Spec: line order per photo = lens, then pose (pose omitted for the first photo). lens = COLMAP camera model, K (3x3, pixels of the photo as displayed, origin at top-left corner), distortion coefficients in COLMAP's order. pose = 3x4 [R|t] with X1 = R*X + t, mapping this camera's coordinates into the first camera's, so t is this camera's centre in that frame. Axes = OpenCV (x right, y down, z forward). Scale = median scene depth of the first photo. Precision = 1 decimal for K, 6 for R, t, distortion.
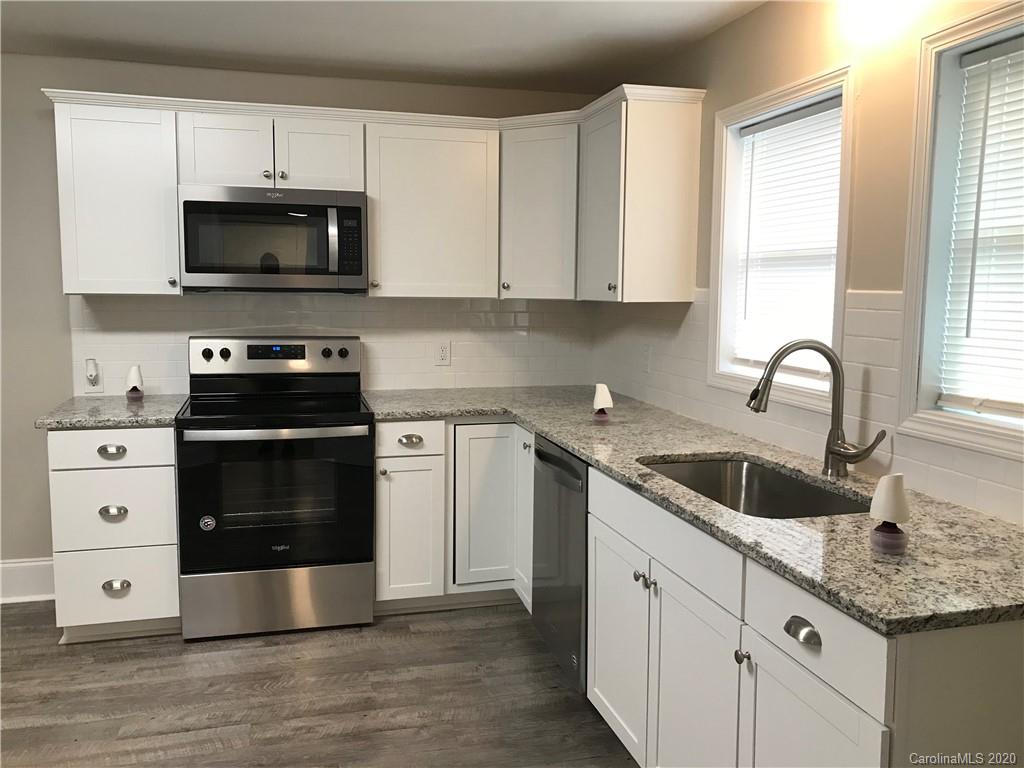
lens RADIAL K [[843.4, 0, 496.9], [0, 843.4, 372.4], [0, 0, 1]] dist [0.050891, -0.053462]
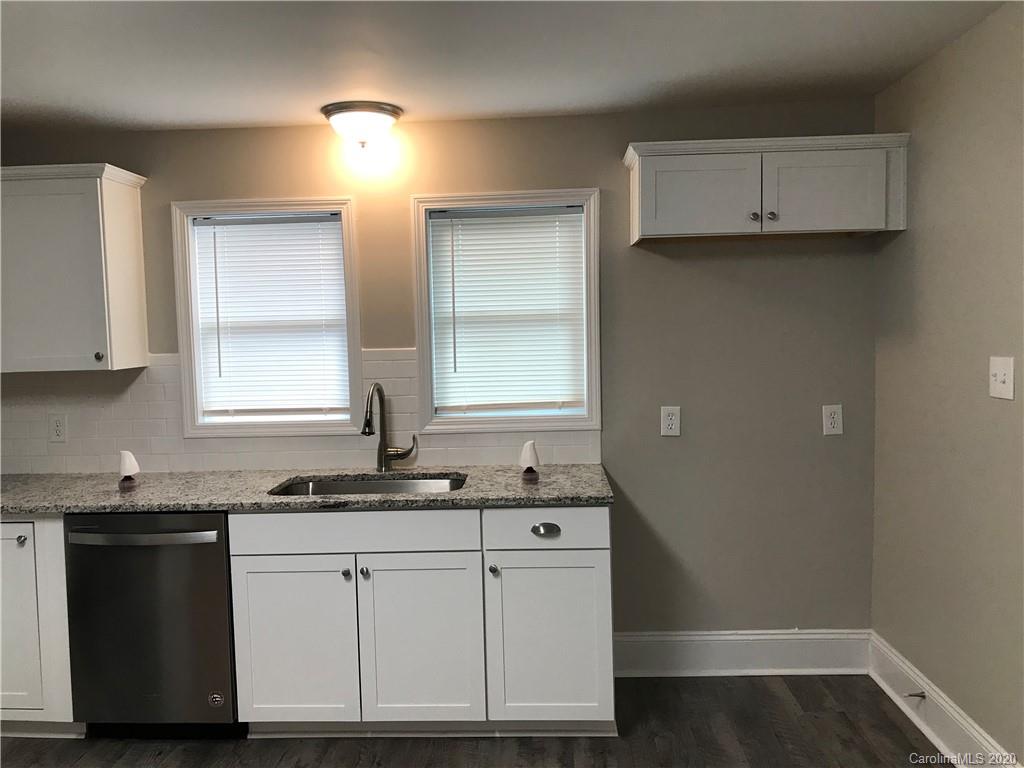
lens RADIAL K [[830.5, 0, 505.5], [0, 830.5, 378.0], [0, 0, 1]] dist [0.015930, 0.004677]
pose [[0.295946, -0.070090, 0.952630, -0.675460], [0.126713, 0.991371, 0.033576, -0.047455], [-0.946763, 0.110774, 0.302274, 0.245271]]
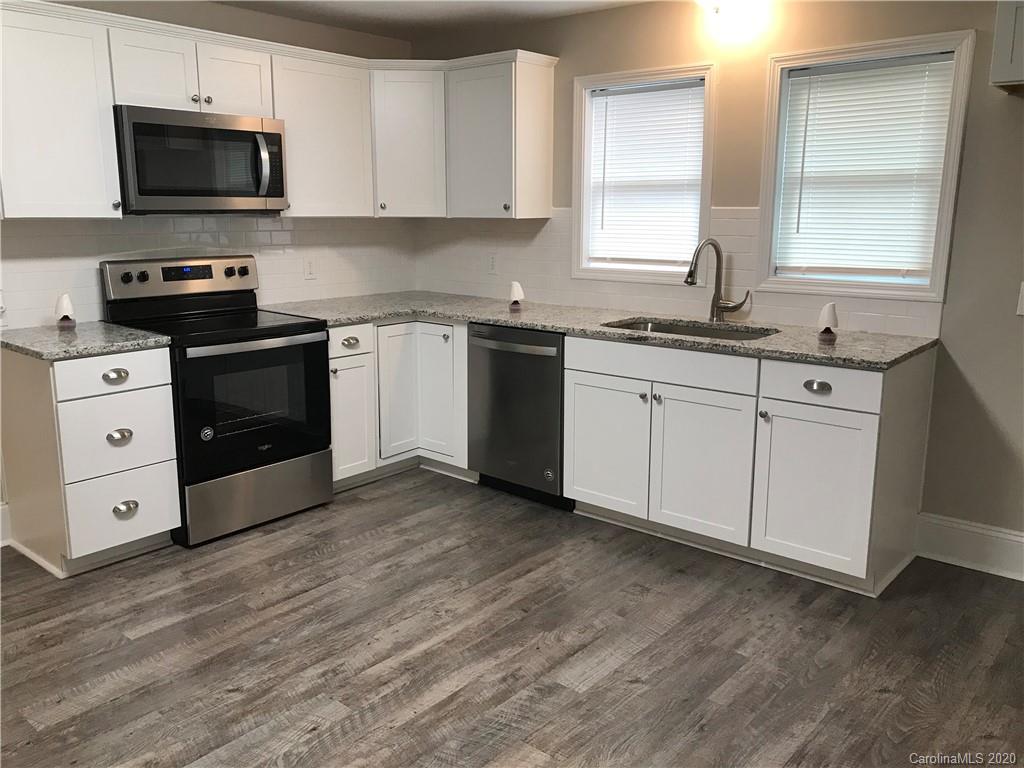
lens RADIAL K [[843.4, 0, 496.9], [0, 843.4, 372.4], [0, 0, 1]] dist [0.050891, -0.053462]
pose [[0.819695, -0.118092, 0.560494, -0.646215], [0.065109, 0.991384, 0.113659, 0.003287], [-0.569087, -0.056673, 0.820322, -0.081146]]
